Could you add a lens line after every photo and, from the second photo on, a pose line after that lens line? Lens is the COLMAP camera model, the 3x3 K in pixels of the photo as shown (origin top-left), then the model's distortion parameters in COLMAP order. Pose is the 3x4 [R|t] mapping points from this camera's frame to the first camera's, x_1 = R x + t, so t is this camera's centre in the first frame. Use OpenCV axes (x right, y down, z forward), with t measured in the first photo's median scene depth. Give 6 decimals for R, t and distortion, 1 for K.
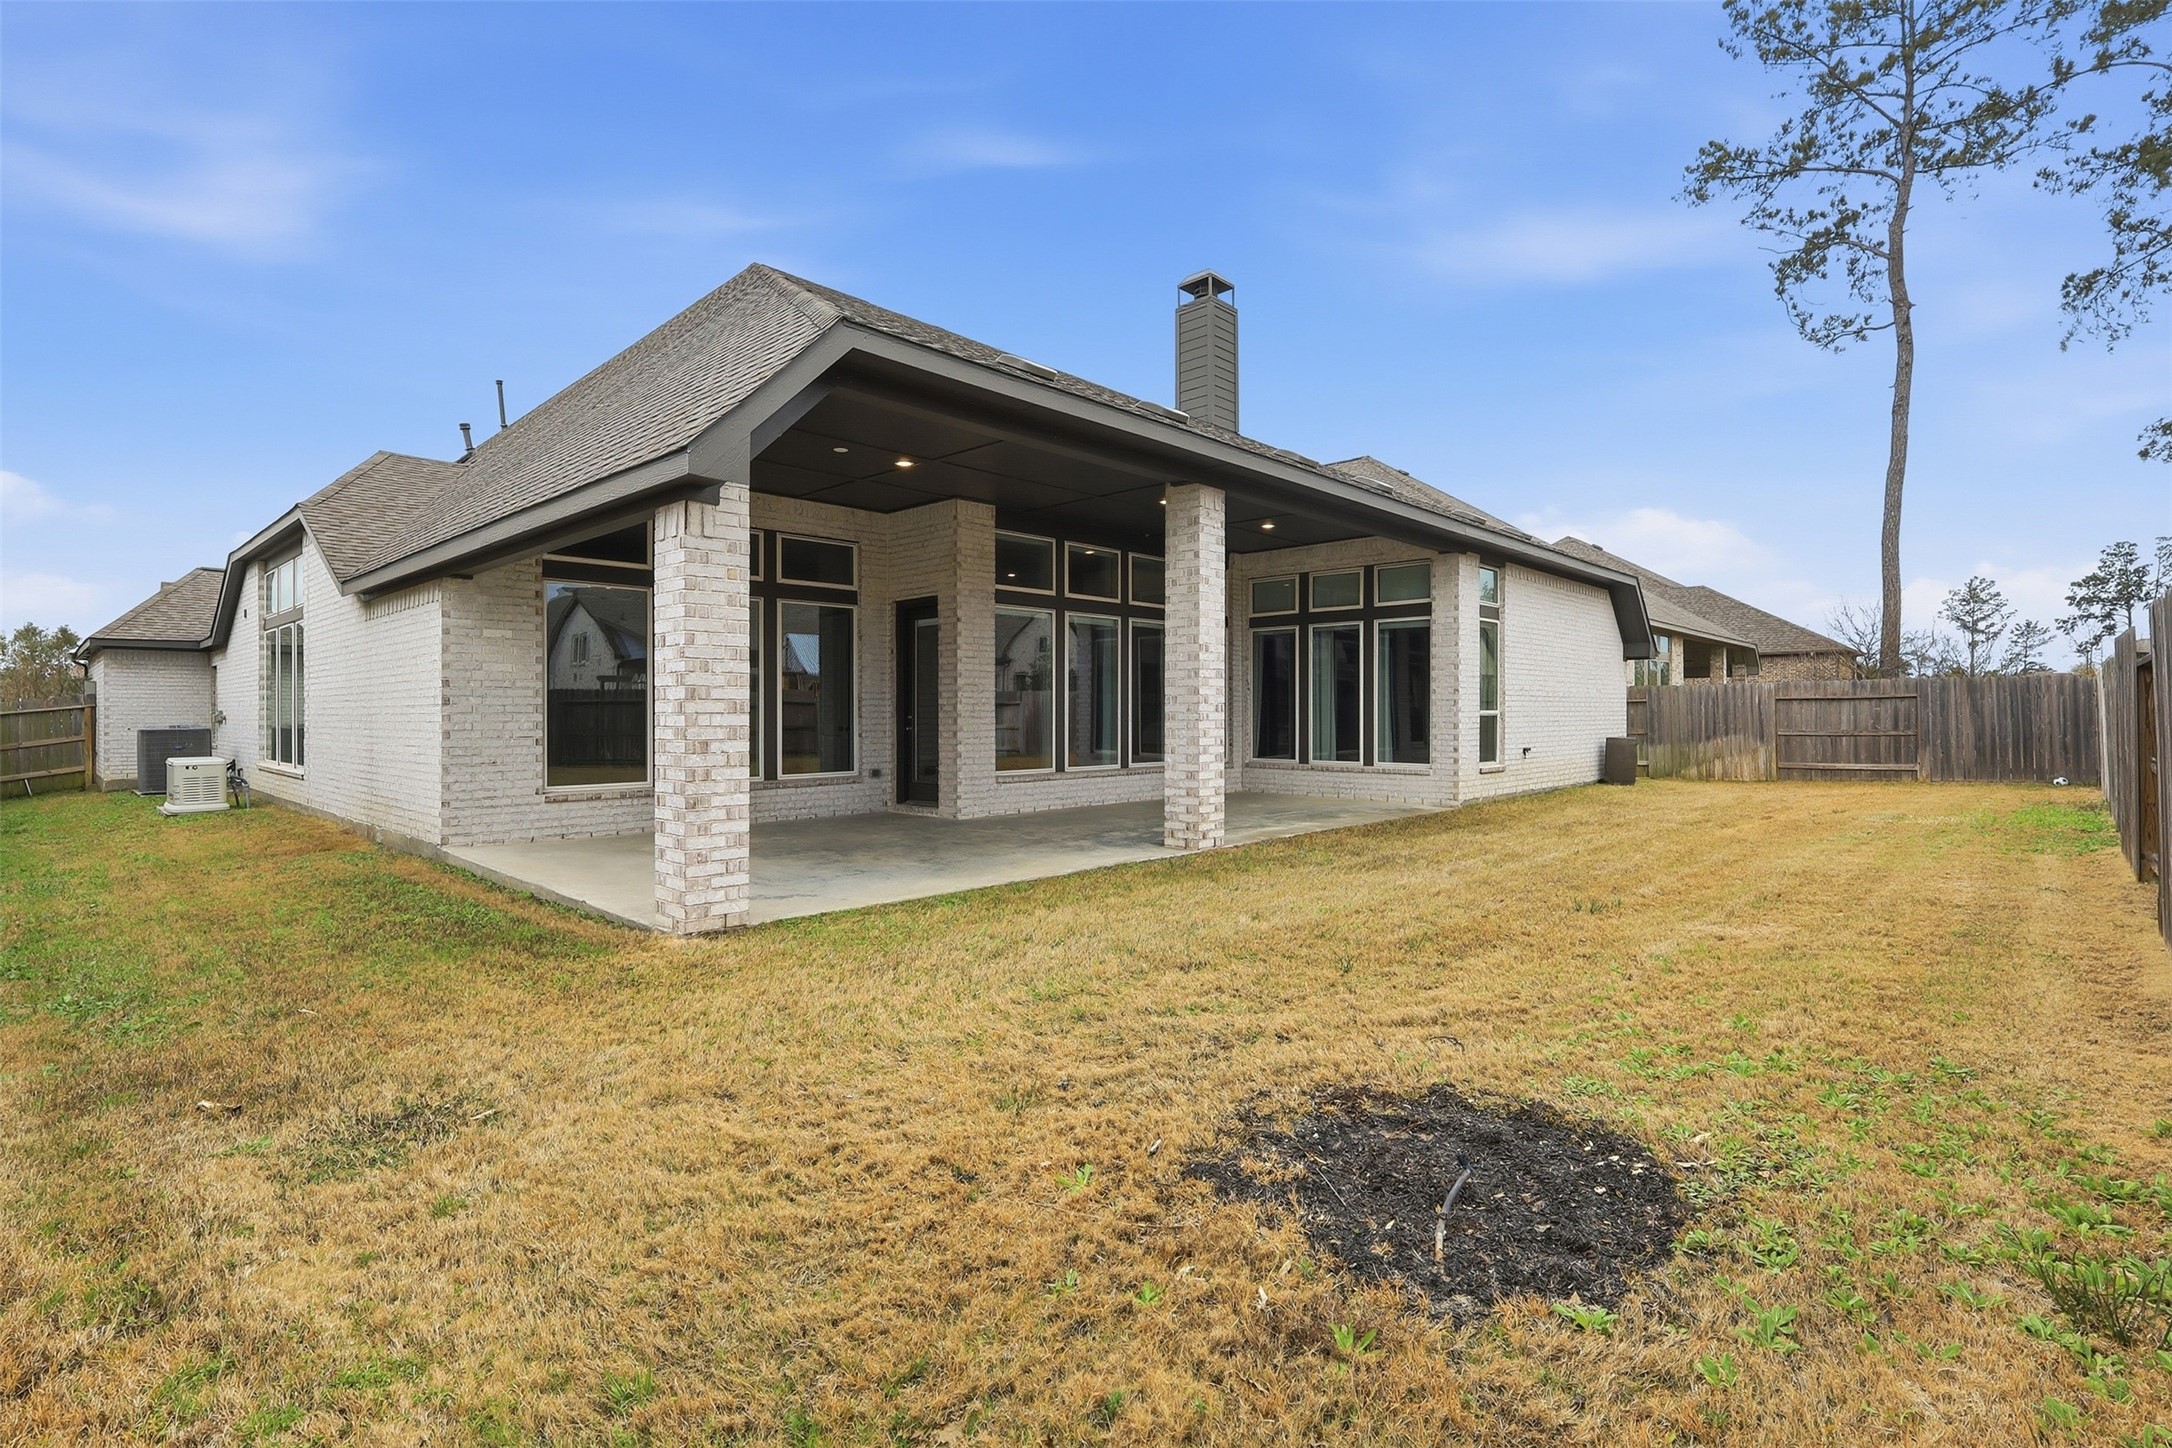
lens RADIAL K [[1008.6, 0, 1077.9], [0, 1008.6, 717.0], [0, 0, 1]] dist [-0.000418, 0.000023]
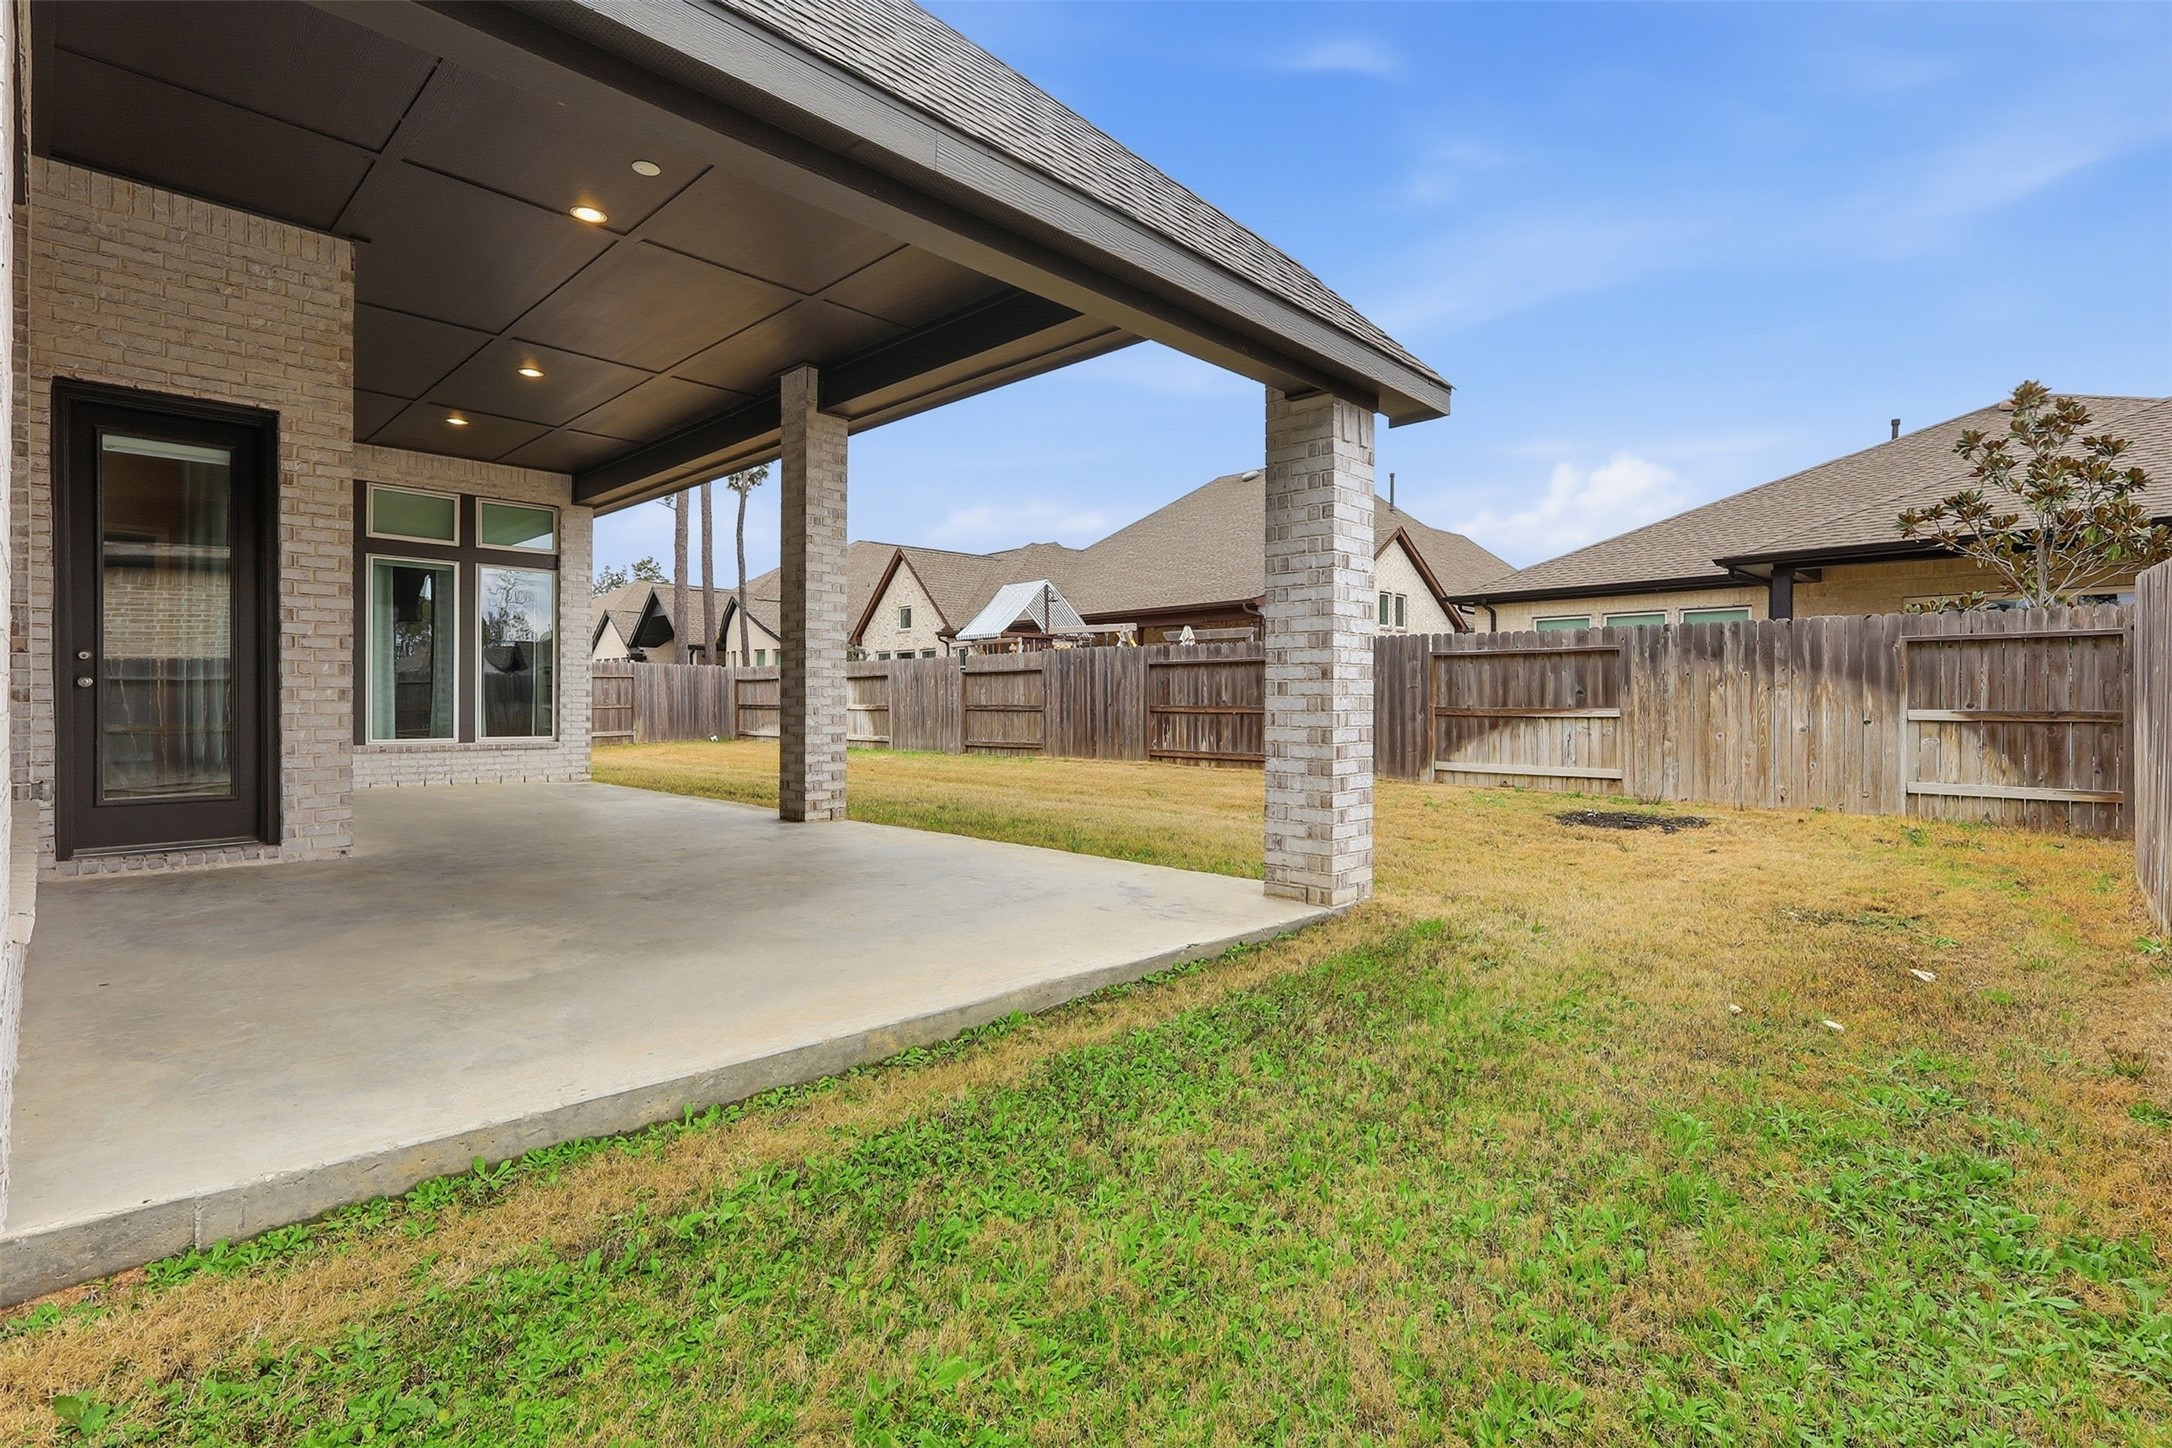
lens RADIAL K [[1008.6, 0, 1075.9], [0, 1008.6, 712.7], [0, 0, 1]] dist [-0.000418, 0.000023]
pose [[0.017350, -0.005309, 0.999835, -0.513783], [-0.002697, 0.999982, 0.005356, 0.018981], [-0.999846, -0.002790, 0.017335, 0.497161]]
